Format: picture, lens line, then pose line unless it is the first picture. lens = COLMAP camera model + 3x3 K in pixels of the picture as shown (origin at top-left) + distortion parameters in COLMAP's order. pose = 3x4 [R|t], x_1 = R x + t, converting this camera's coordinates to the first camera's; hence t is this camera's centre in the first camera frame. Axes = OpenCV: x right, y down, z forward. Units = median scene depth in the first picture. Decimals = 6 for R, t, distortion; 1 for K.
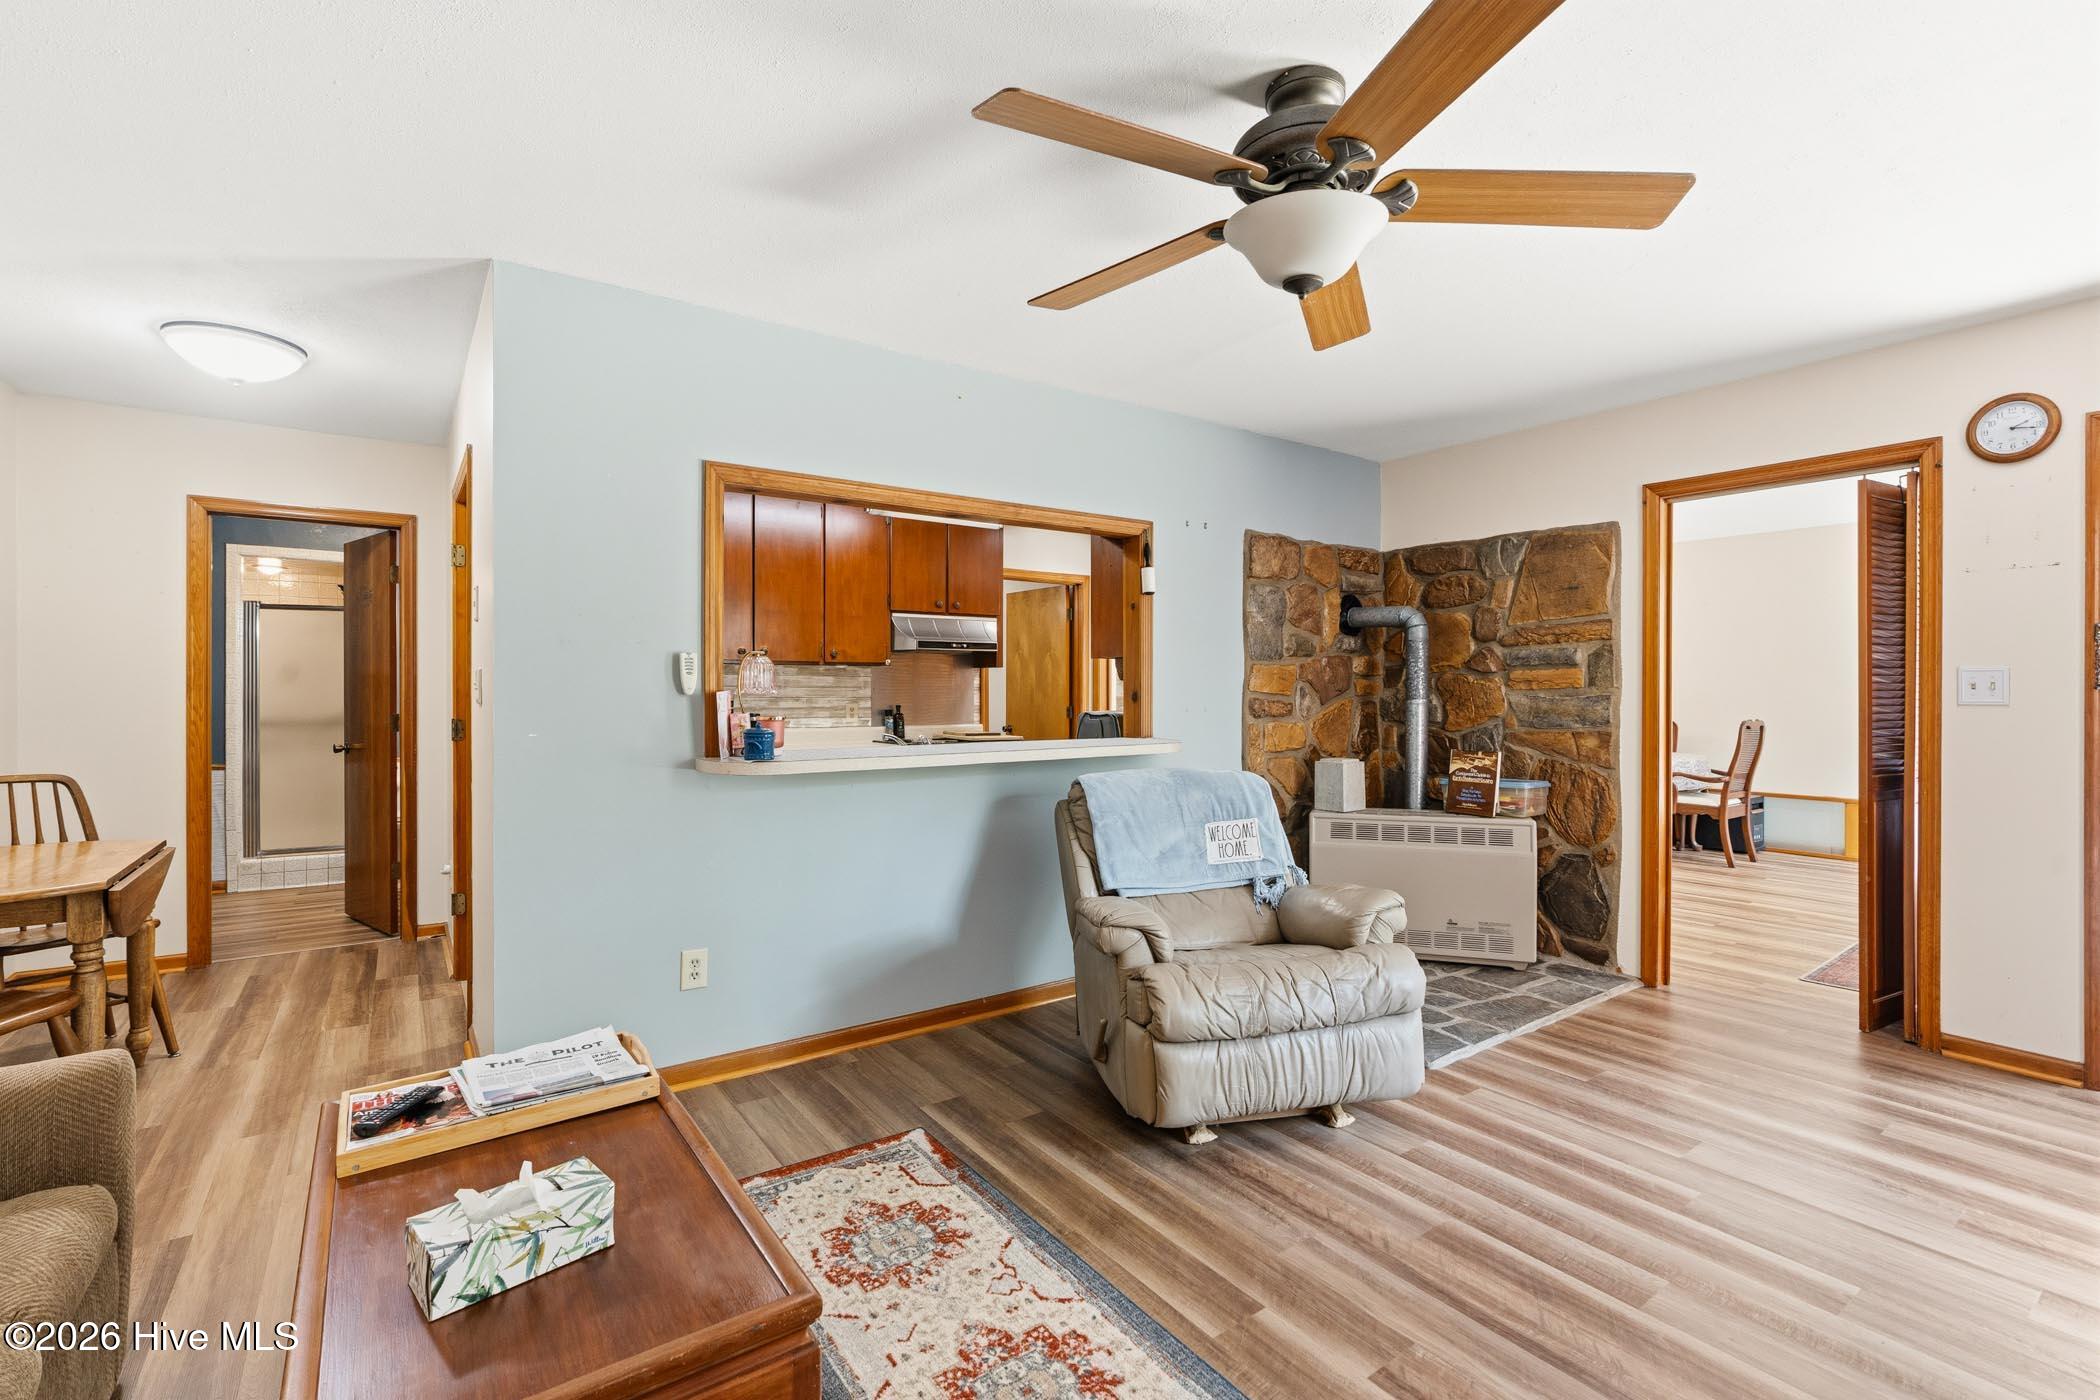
lens RADIAL K [[918.5, 0, 1049.7], [0, 918.5, 690.7], [0, 0, 1]] dist [-0.001966, -0.000340]
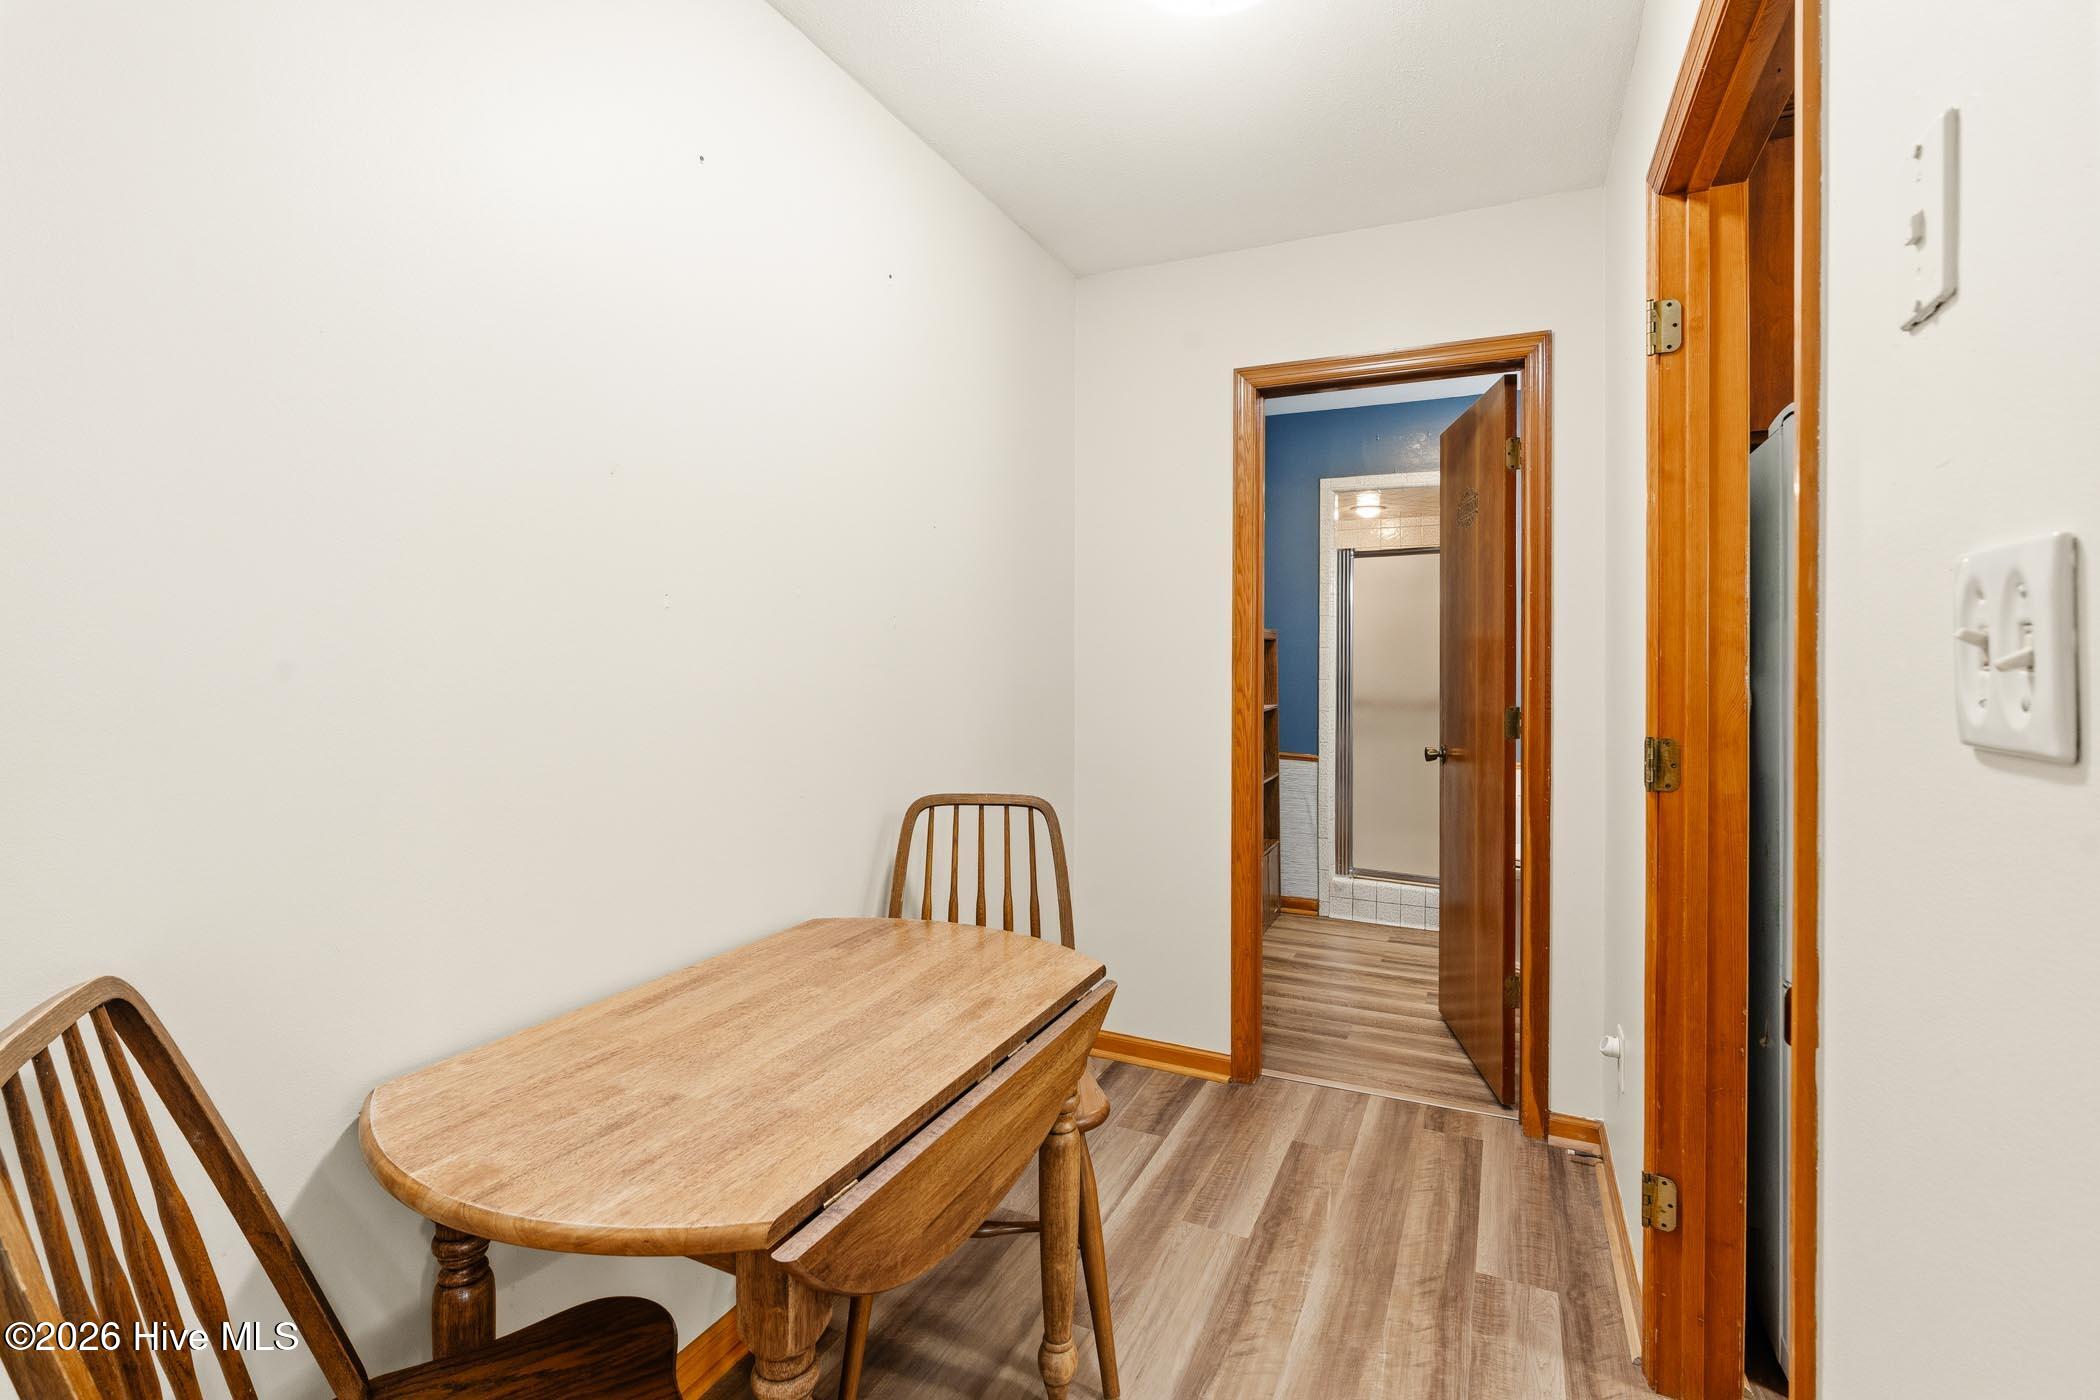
lens RADIAL K [[946.4, 0, 1060.7], [0, 946.4, 658.3], [0, 0, 1]] dist [-0.005895, 0.000098]
pose [[0.490056, 0.001417, -0.871690, -0.351338], [-0.004218, 0.999991, -0.000745, -0.002061], [0.871681, 0.004042, 0.490058, 0.483781]]
